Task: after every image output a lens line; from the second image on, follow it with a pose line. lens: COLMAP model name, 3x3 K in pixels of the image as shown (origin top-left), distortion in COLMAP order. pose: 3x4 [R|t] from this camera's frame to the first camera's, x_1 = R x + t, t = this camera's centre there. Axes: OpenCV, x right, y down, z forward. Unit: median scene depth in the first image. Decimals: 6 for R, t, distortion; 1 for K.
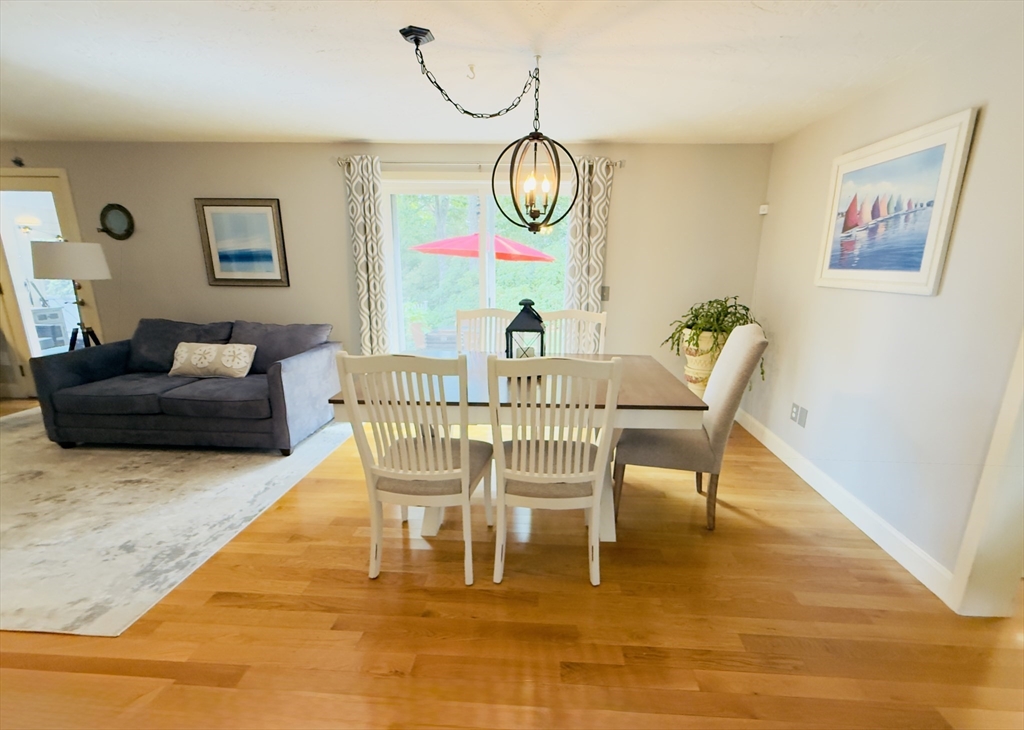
lens RADIAL K [[434.9, 0, 512.0], [0, 434.9, 365.0], [0, 0, 1]] dist [0.000782, 0.000085]
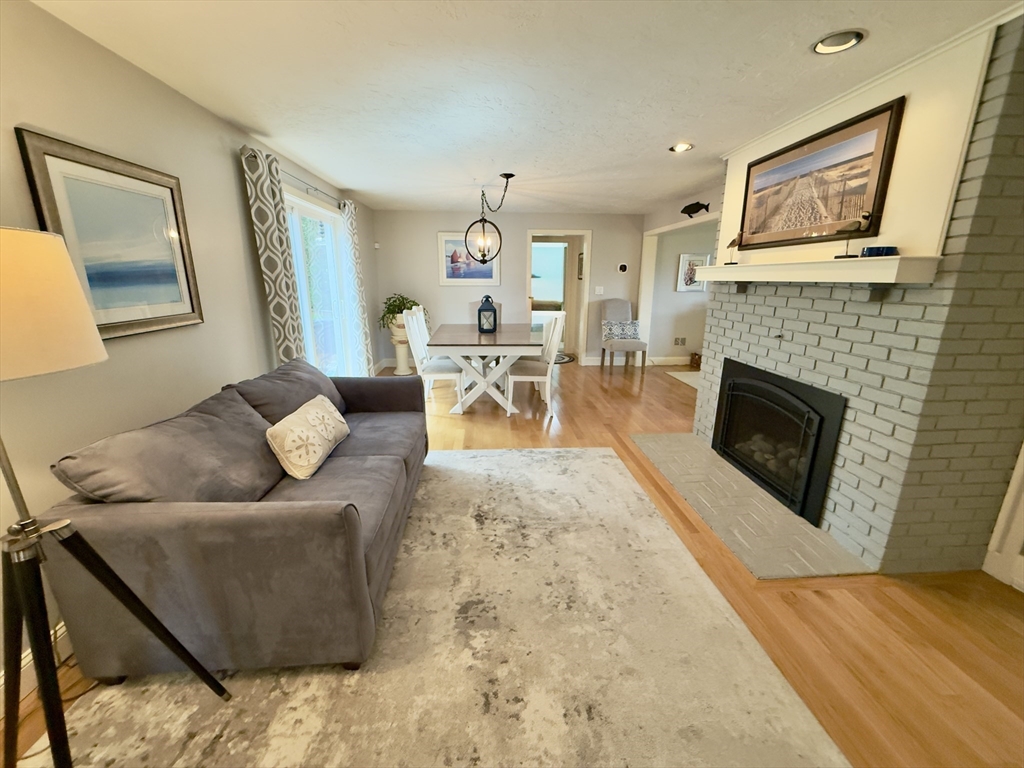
lens RADIAL K [[408.5, 0, 512.0], [0, 408.5, 384.0], [0, 0, 1]] dist [0.000611, -0.000571]
pose [[-0.119475, -0.265917, 0.956564, -1.914685], [0.224524, 0.931268, 0.286928, -0.281191], [-0.967117, 0.249053, -0.051558, 1.047828]]
